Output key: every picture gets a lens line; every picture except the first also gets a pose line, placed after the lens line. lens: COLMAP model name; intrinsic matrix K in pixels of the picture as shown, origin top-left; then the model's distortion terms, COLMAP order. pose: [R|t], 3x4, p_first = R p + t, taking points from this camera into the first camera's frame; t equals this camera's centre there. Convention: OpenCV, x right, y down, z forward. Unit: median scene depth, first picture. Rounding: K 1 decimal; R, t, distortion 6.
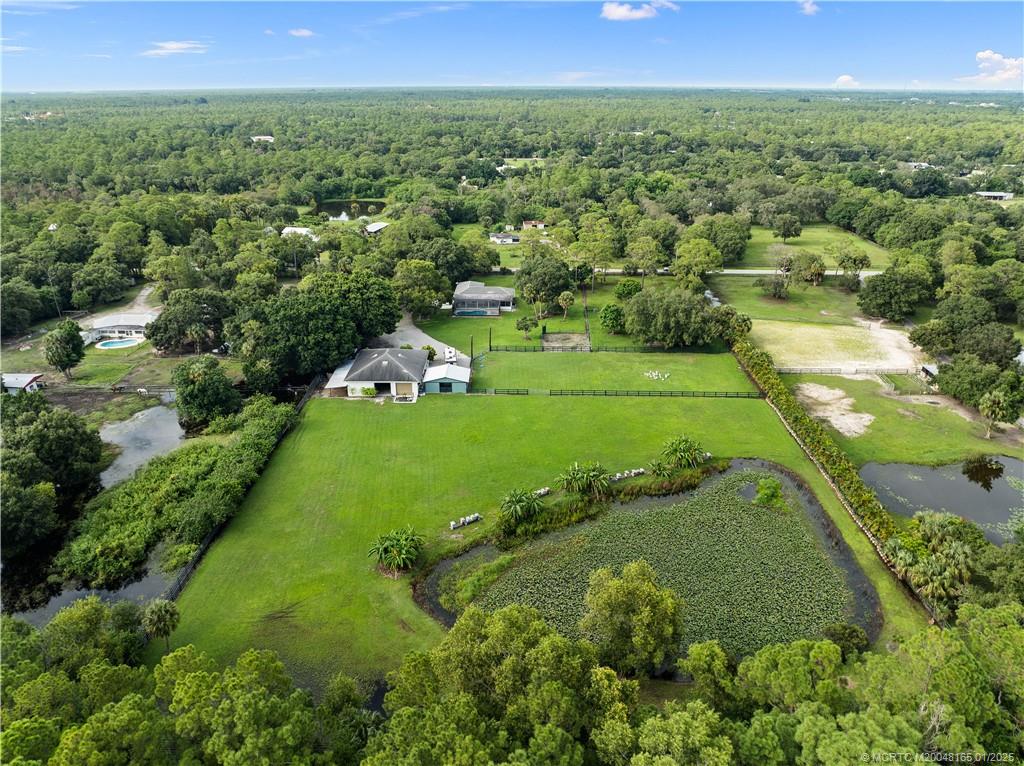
lens RADIAL K [[713.9, 0, 512.0], [0, 713.9, 383.0], [0, 0, 1]] dist [-0.042737, -0.001524]
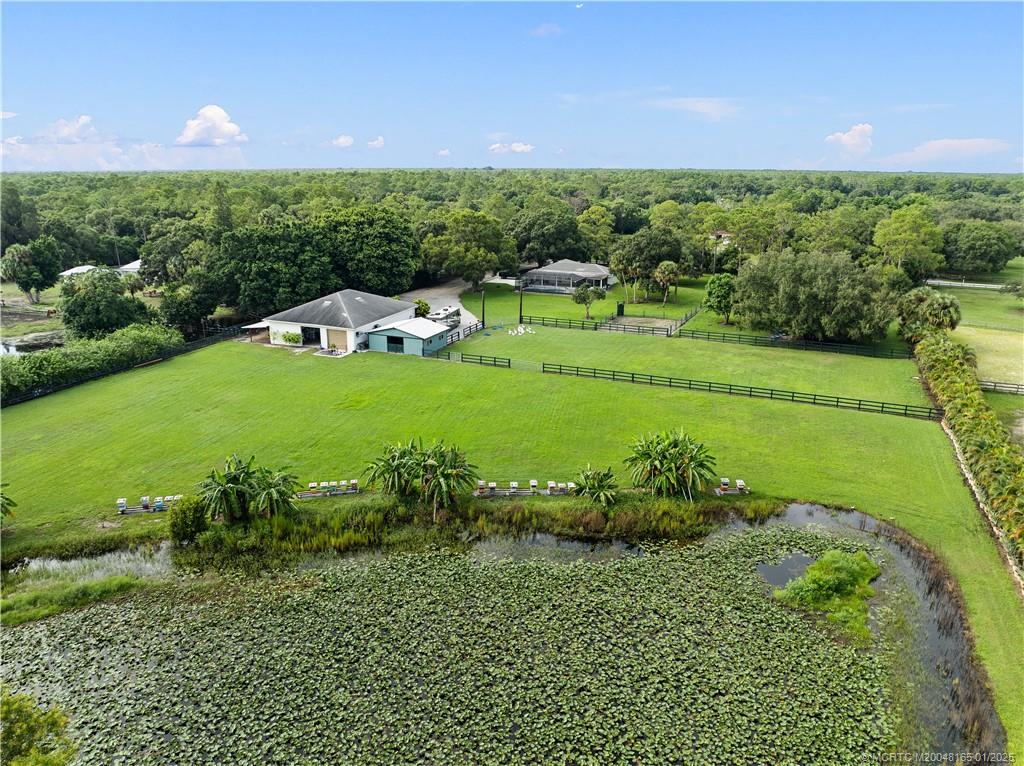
lens RADIAL K [[713.9, 0, 512.0], [0, 713.9, 383.0], [0, 0, 1]] dist [-0.042737, -0.001524]
pose [[0.928889, 0.107303, -0.354473, 0.246067], [-0.143647, 0.986568, -0.077778, 0.077714], [0.341365, 0.123166, 0.931826, 0.425812]]
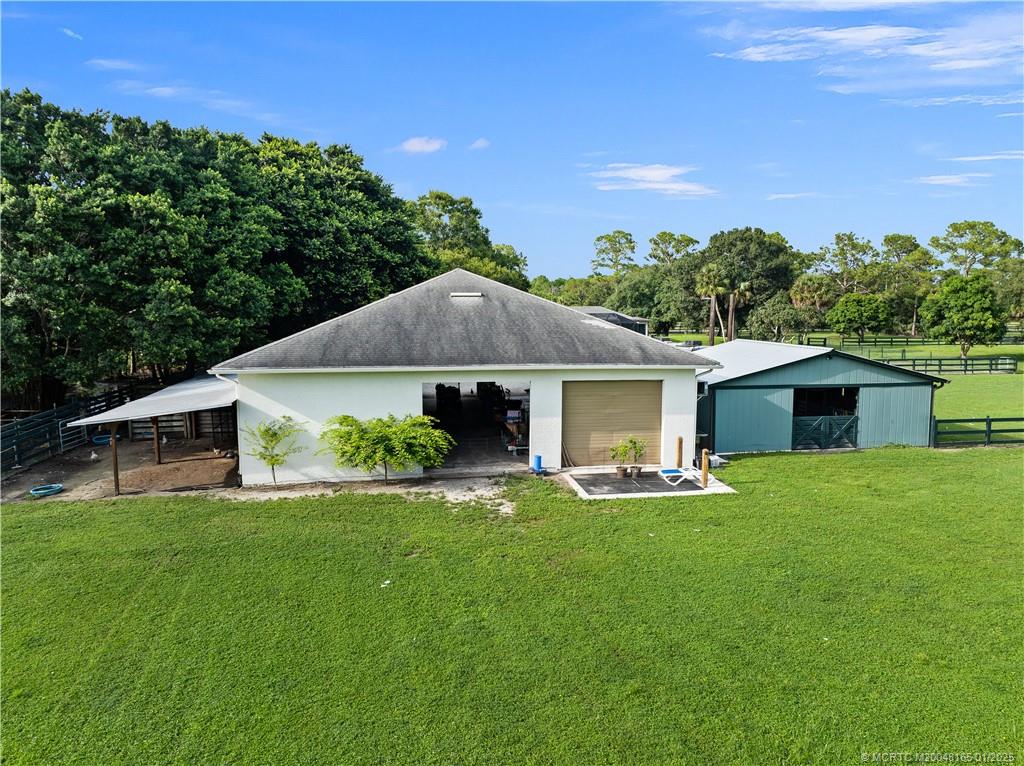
lens RADIAL K [[713.9, 0, 512.0], [0, 713.9, 383.0], [0, 0, 1]] dist [-0.042737, -0.001524]
pose [[0.989670, -0.023993, 0.141340, -0.193605], [0.062313, 0.959886, -0.273379, 0.041252], [-0.129112, 0.279362, 0.951466, 0.842918]]
